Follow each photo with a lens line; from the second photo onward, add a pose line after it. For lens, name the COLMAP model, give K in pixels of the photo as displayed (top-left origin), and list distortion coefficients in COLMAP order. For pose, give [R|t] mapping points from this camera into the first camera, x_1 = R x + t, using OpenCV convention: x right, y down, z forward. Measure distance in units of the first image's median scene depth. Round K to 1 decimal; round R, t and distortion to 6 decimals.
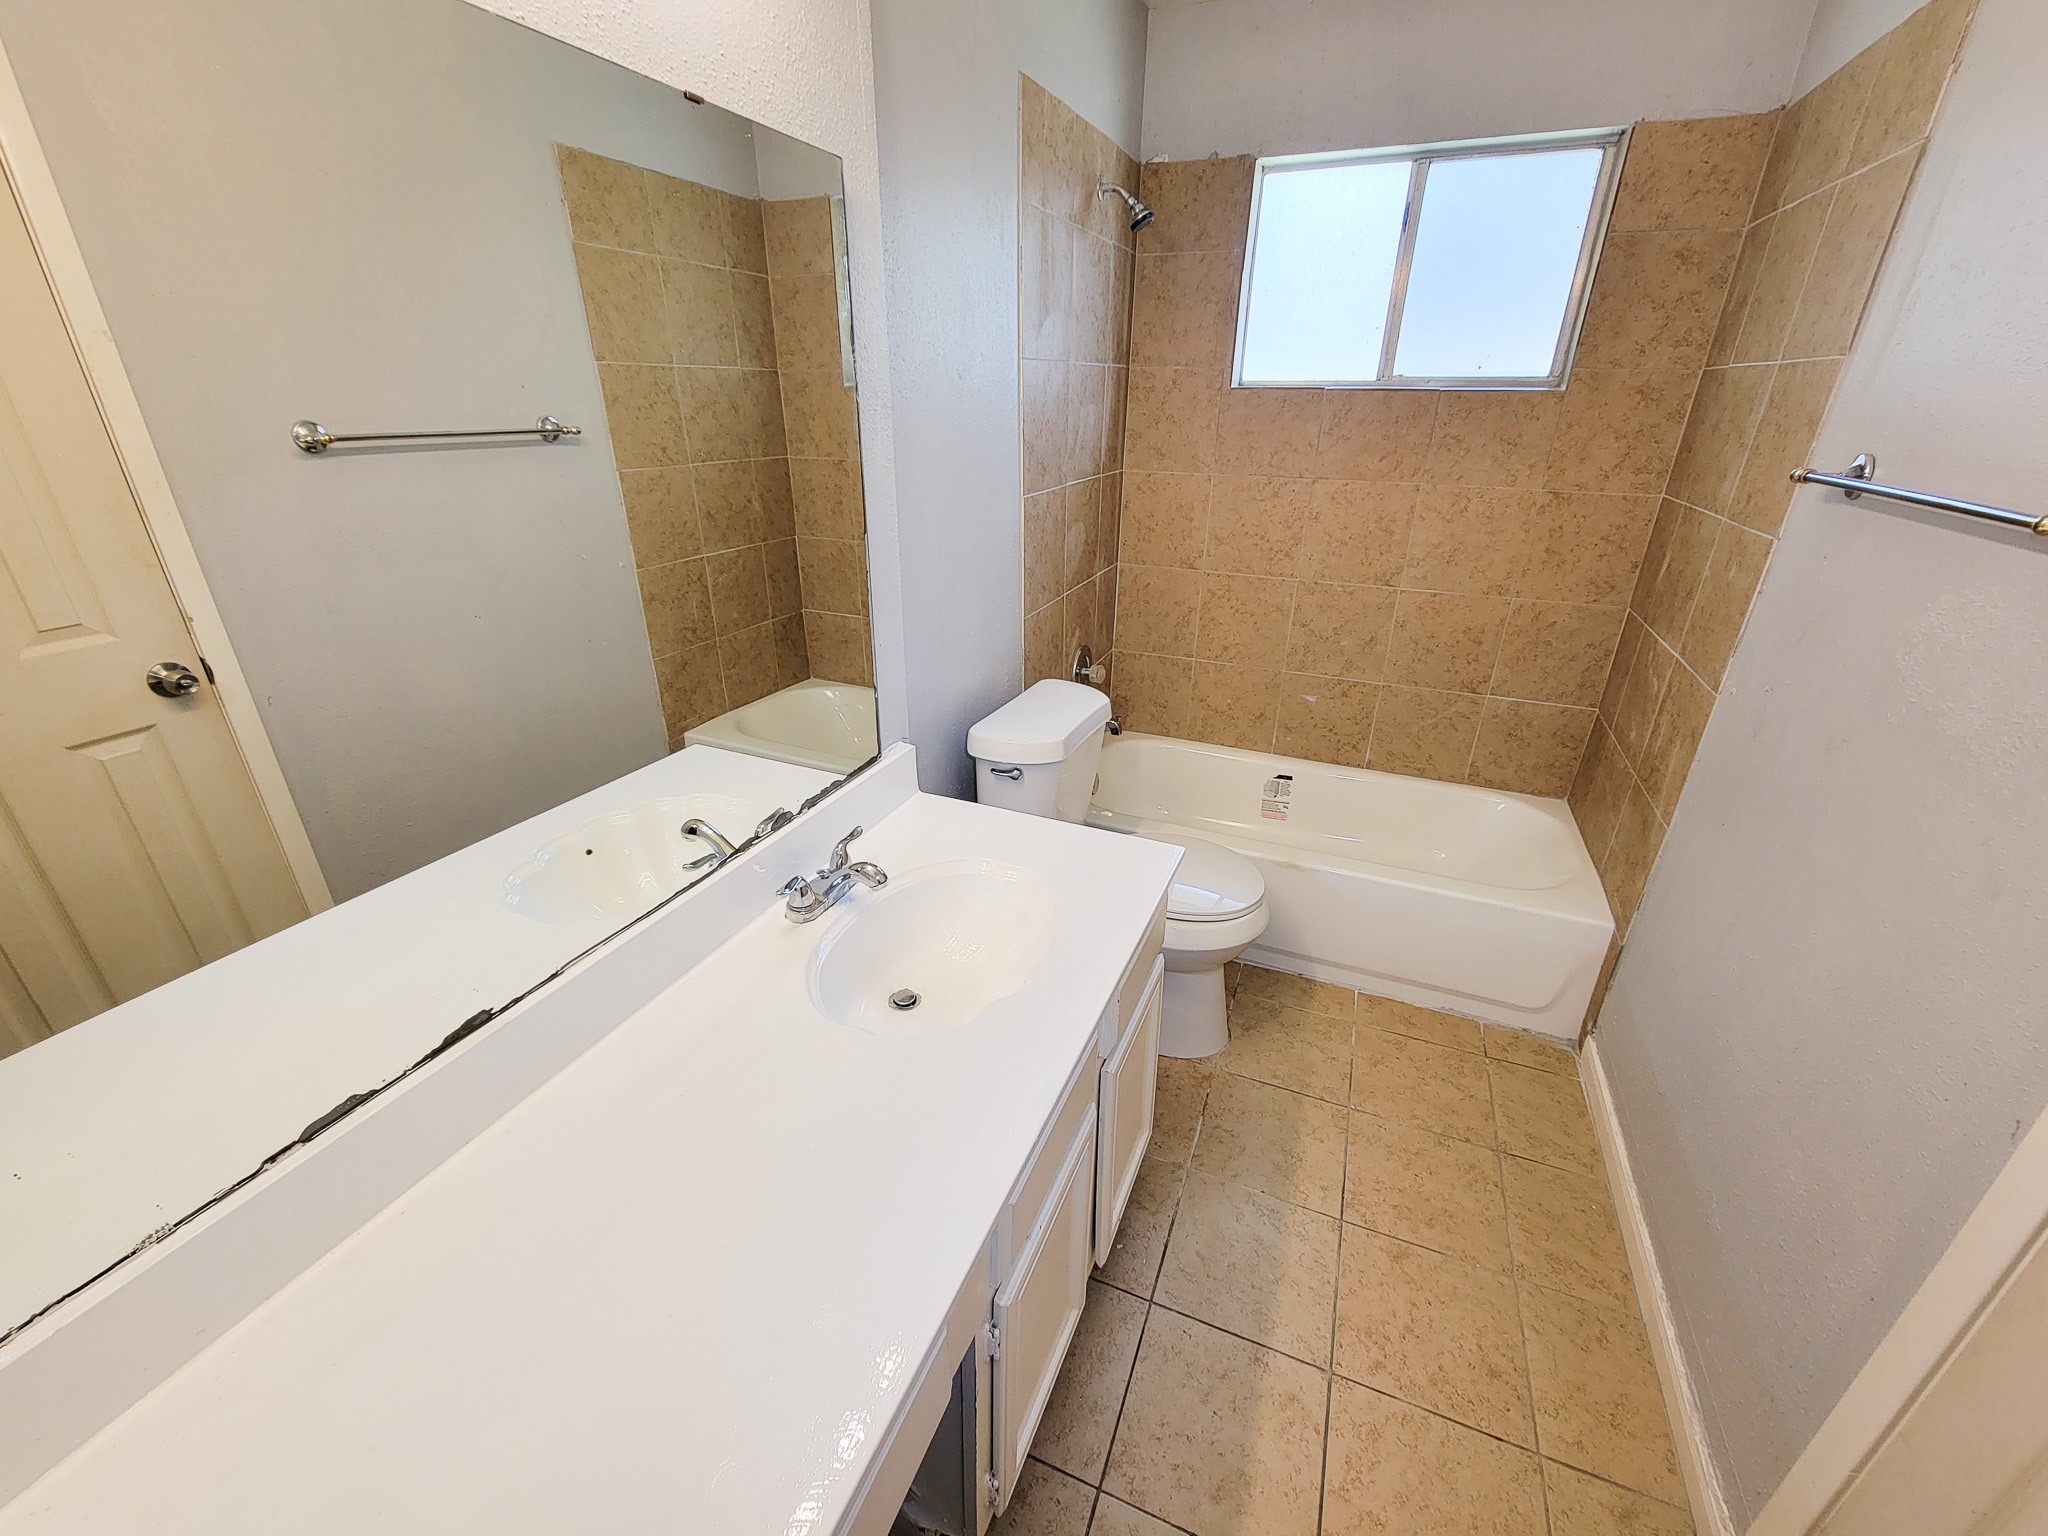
lens RADIAL K [[832.9, 0, 1023.7], [0, 832.9, 774.4], [0, 0, 1]] dist [0.004529, -0.004548]
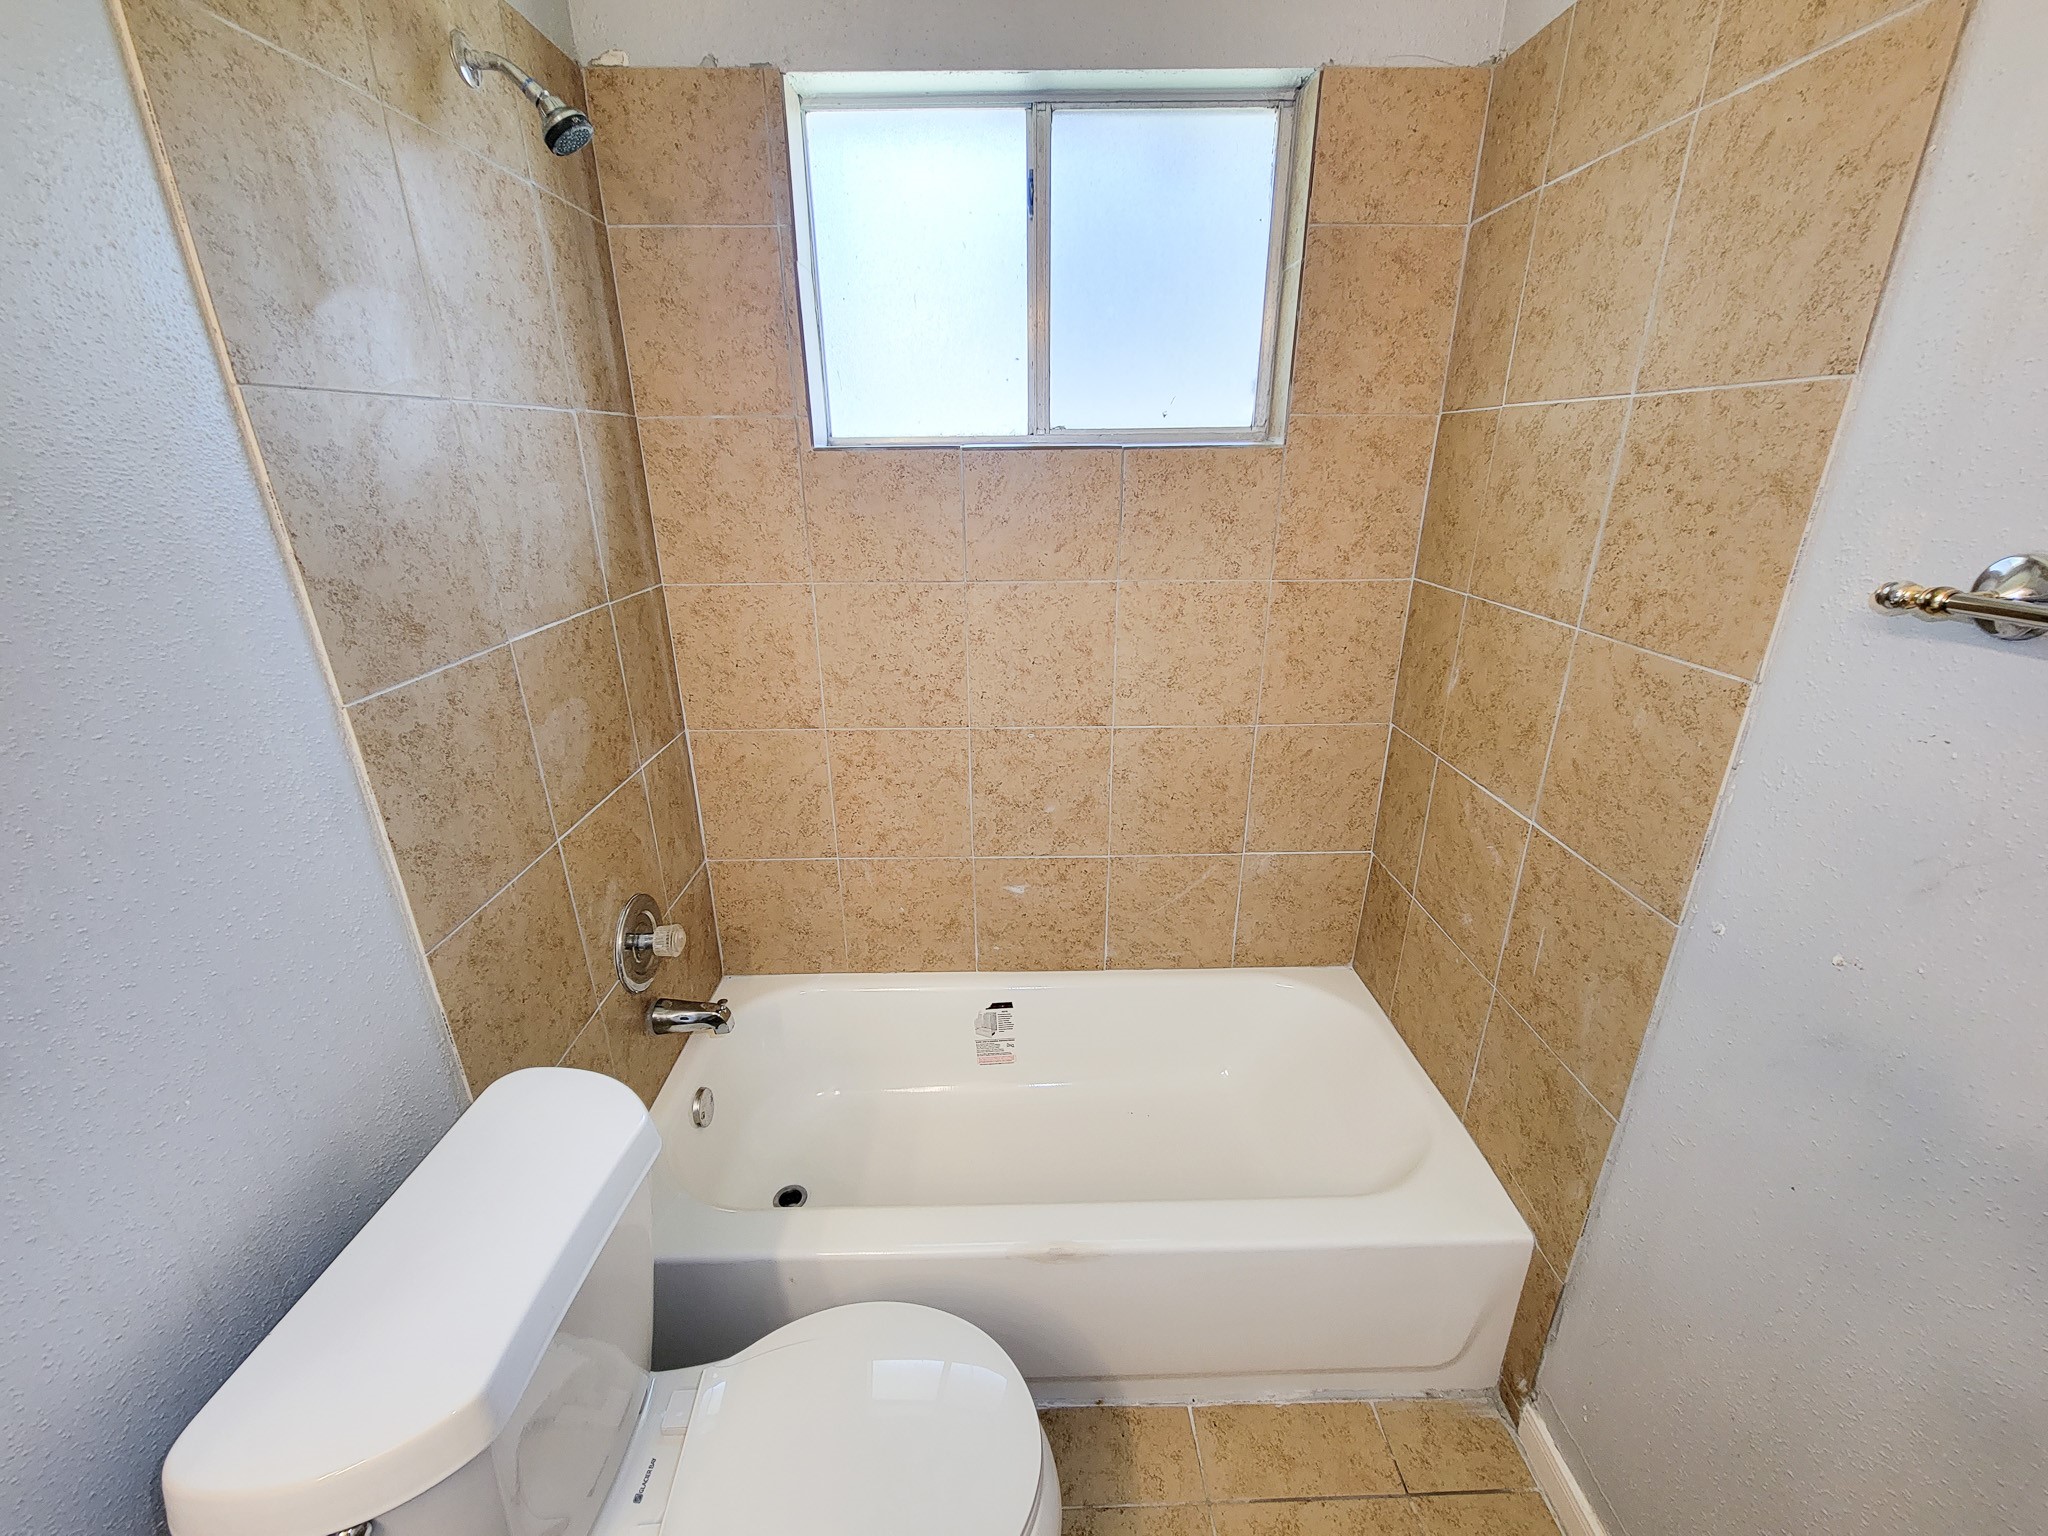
lens RADIAL K [[815.2, 0, 1020.3], [0, 815.2, 769.7], [0, 0, 1]] dist [0.000315, -0.000391]
pose [[0.915161, -0.160979, 0.369549, 0.132712], [0.182778, 0.982849, -0.024499, -0.195666], [-0.359267, 0.089966, 0.928888, 0.424196]]
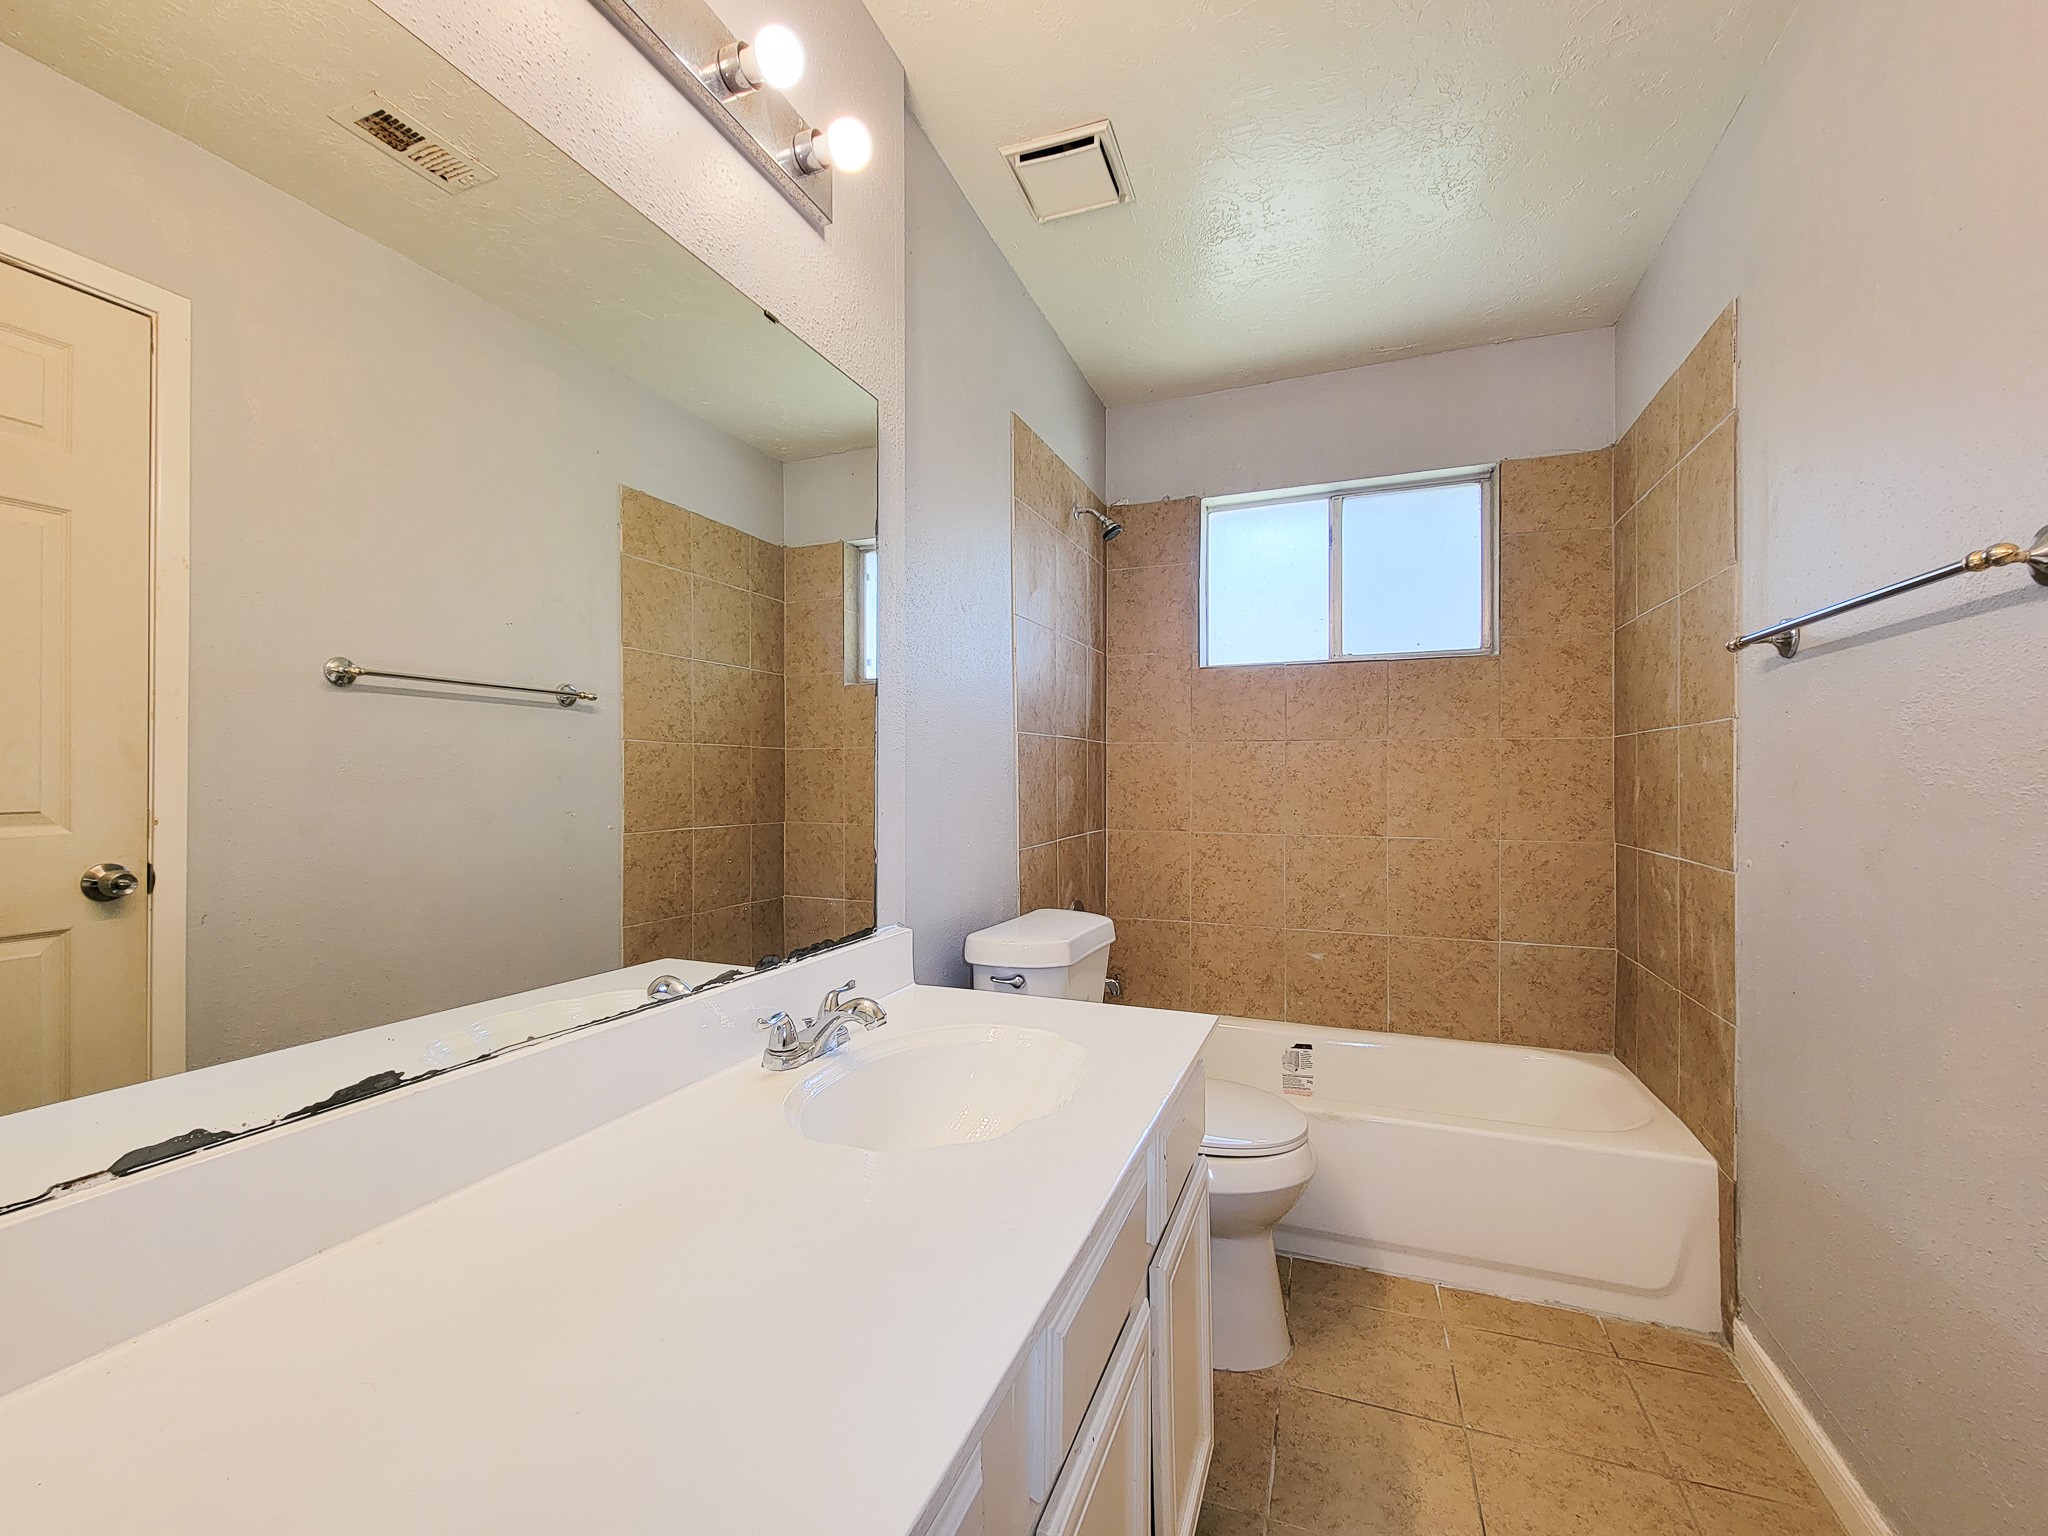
lens RADIAL K [[851.8, 0, 1022.5], [0, 851.8, 775.6], [0, 0, 1]] dist [0.003132, -0.003120]
pose [[0.999442, -0.007978, 0.032422, -0.025318], [0.020945, 0.906031, -0.422694, 0.144426], [-0.026003, 0.423137, 0.905692, 0.045810]]
